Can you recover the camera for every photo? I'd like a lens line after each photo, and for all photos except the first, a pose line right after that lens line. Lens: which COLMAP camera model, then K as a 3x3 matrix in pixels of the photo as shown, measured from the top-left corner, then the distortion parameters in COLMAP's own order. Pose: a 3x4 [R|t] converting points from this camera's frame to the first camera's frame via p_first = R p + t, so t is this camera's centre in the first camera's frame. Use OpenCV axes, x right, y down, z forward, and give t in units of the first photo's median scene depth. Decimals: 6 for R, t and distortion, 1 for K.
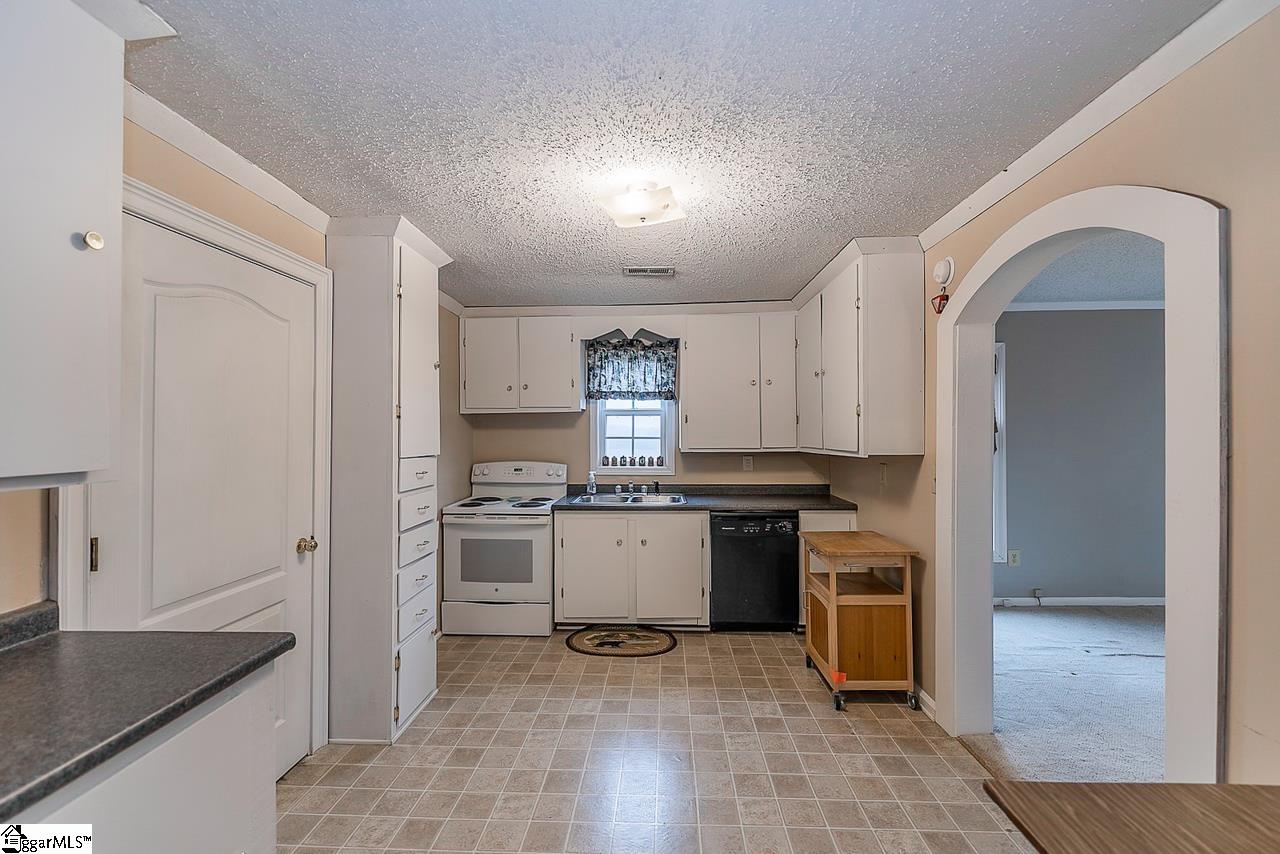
lens RADIAL K [[548.6, 0, 648.1], [0, 548.6, 430.5], [0, 0, 1]] dist [0.003869, 0.000046]
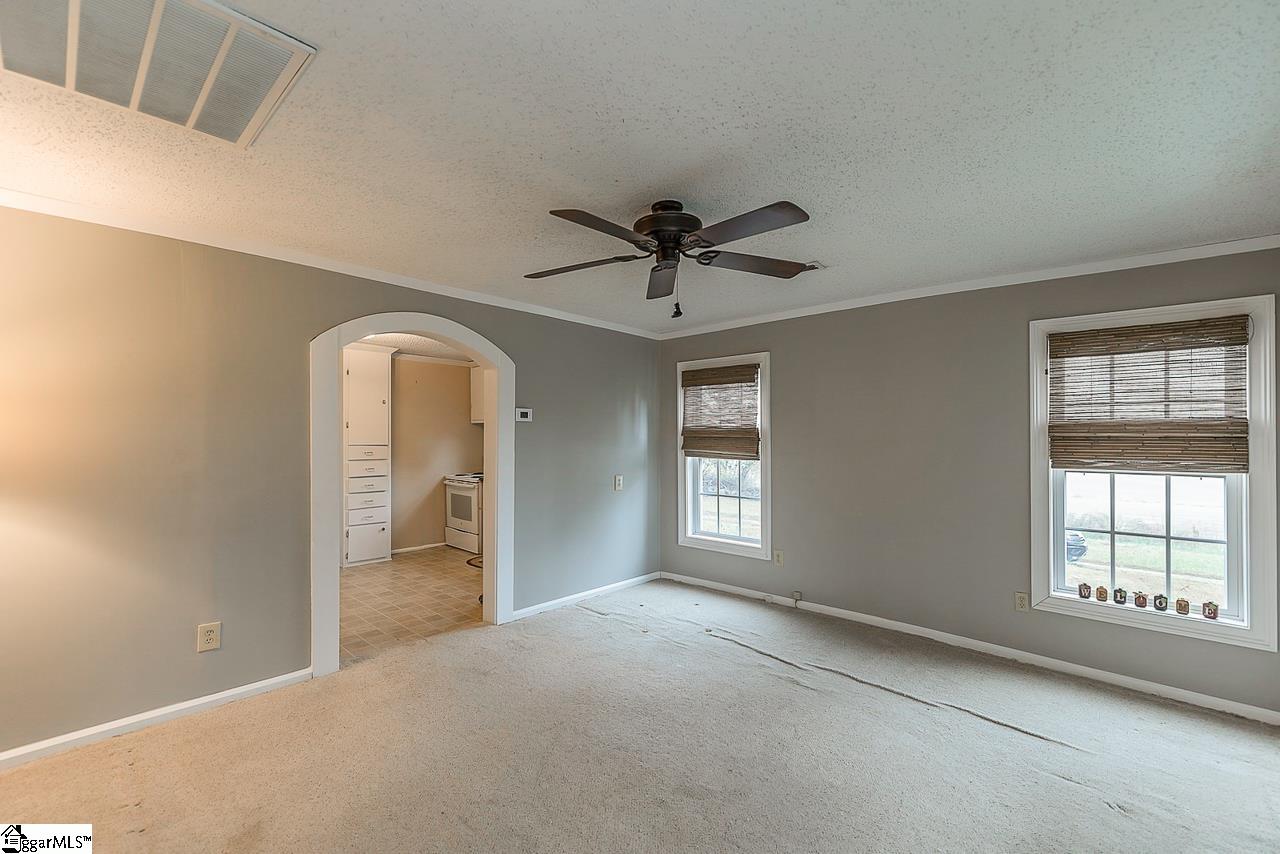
lens RADIAL K [[548.6, 0, 634.9], [0, 548.6, 430.9], [0, 0, 1]] dist [0.003869, 0.000046]
pose [[0.750543, 0.003695, -0.660811, 1.374133], [-0.002284, 0.999993, 0.002998, -0.013719], [0.660818, -0.000740, 0.750546, 0.045928]]
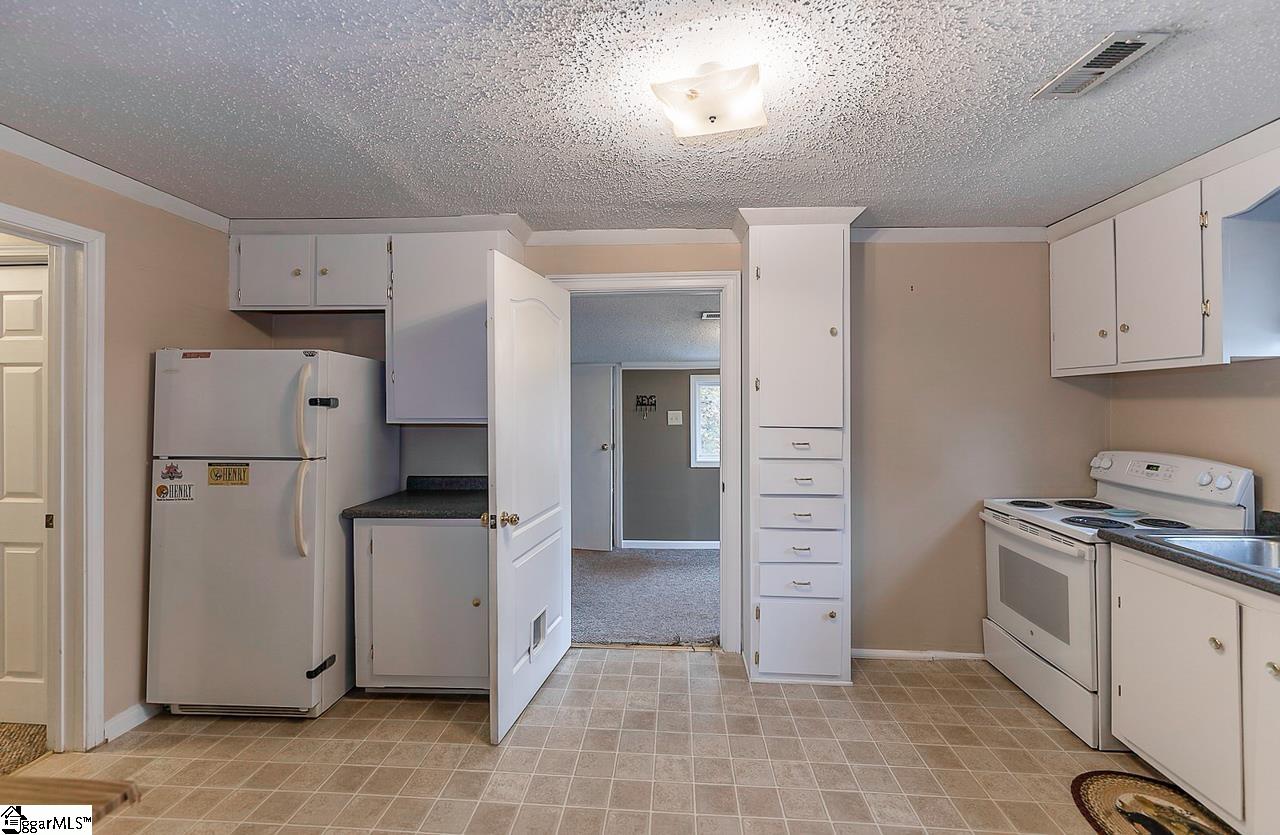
lens RADIAL K [[536.8, 0, 635.2], [0, 536.8, 404.4], [0, 0, 1]] dist [0.000549, 0.000140]
pose [[-0.036338, 0.003232, -0.999334, 0.435211], [0.000682, 0.999995, 0.003210, 0.001295], [0.999339, -0.000565, -0.036340, 0.553896]]
